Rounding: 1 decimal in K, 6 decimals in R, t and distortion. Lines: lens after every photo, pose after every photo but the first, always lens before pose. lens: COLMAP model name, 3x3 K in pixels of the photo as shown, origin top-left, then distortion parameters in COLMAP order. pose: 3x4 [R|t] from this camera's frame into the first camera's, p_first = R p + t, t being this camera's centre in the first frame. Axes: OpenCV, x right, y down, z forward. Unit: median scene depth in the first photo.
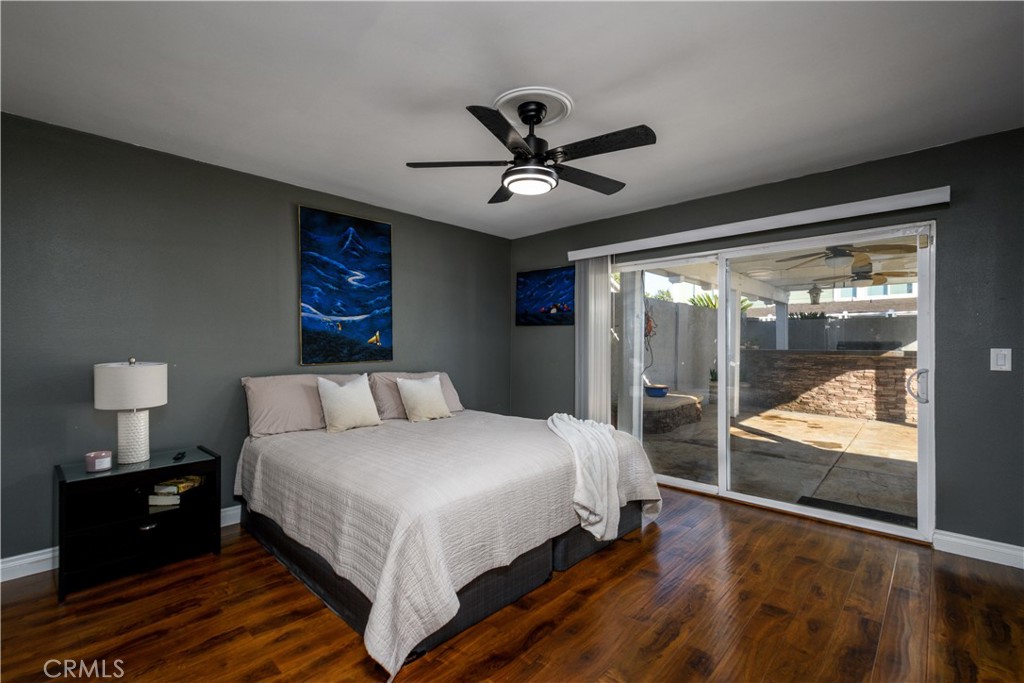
lens RADIAL K [[451.3, 0, 512.0], [0, 451.3, 341.5], [0, 0, 1]] dist [0.000059, 0.000015]
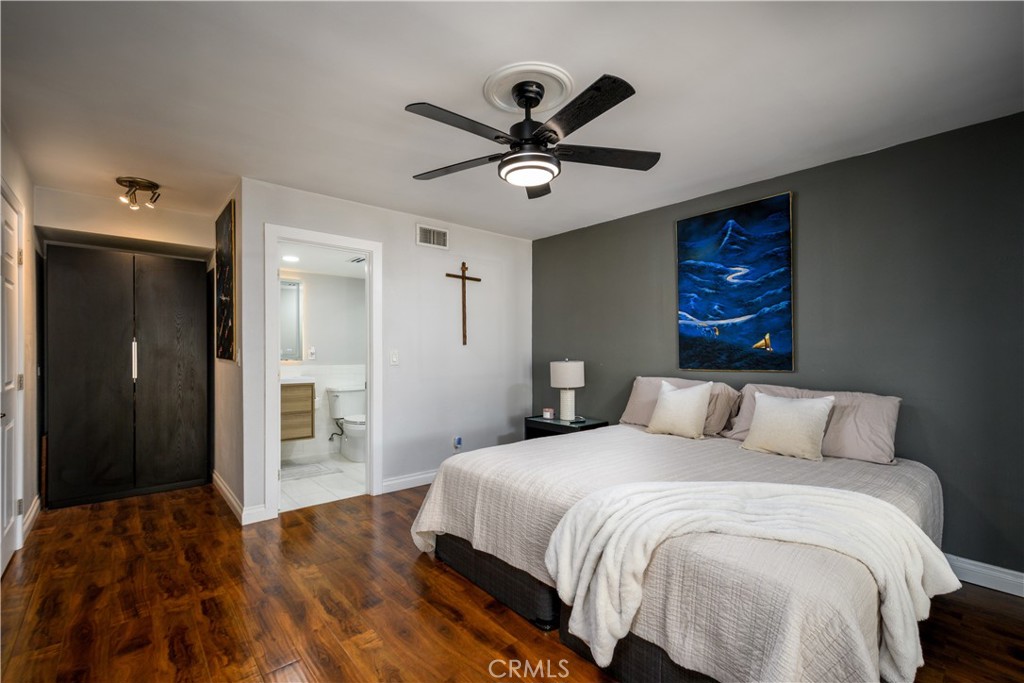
lens RADIAL K [[457.0, 0, 509.0], [0, 457.0, 349.9], [0, 0, 1]] dist [-0.000012, -0.000007]
pose [[-0.114186, -0.003903, -0.993452, 0.600858], [0.005740, 0.999973, -0.004588, 0.008030], [0.993443, -0.006226, -0.114160, 0.666567]]
